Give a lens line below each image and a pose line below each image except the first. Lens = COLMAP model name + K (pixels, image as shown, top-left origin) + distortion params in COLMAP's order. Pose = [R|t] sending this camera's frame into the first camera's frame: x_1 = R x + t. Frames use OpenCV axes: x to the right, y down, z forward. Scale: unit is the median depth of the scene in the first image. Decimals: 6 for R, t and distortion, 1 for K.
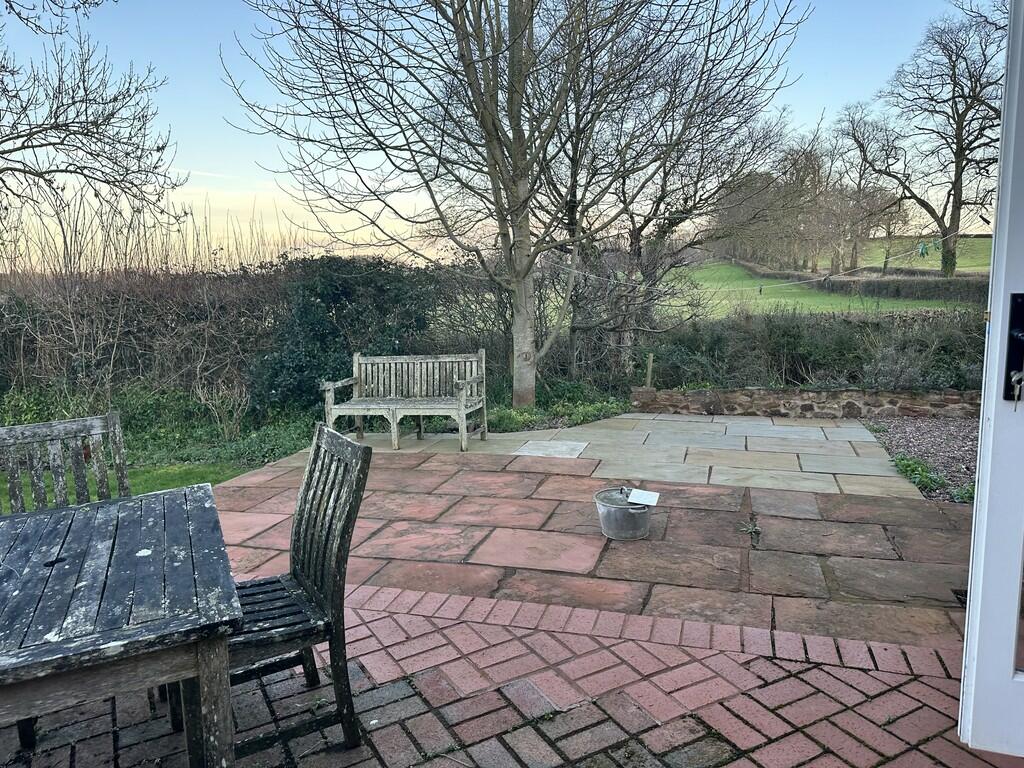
lens RADIAL K [[725.4, 0, 512.8], [0, 725.4, 385.2], [0, 0, 1]] dist [0.010889, -0.010301]
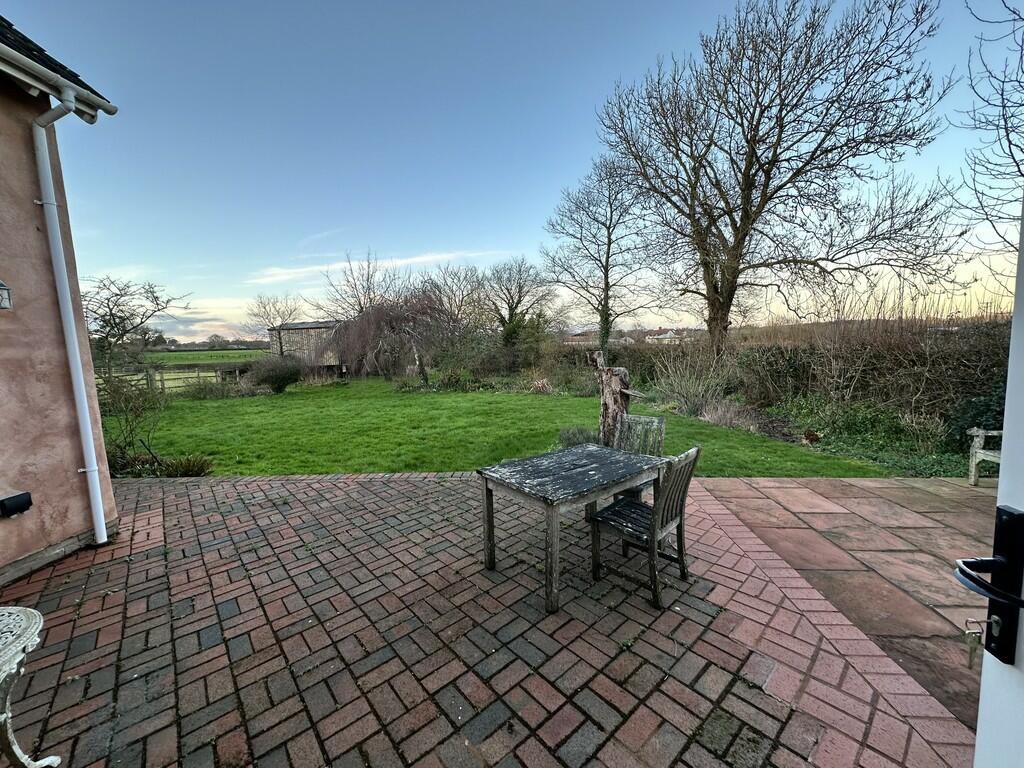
lens RADIAL K [[409.5, 0, 512.2], [0, 409.5, 383.9], [0, 0, 1]] dist [-0.001615, 0.001160]
pose [[0.205675, 0.120677, -0.971151, 0.230222], [-0.117454, 0.988238, 0.097925, -0.054296], [0.971547, 0.093925, 0.217429, 0.105318]]
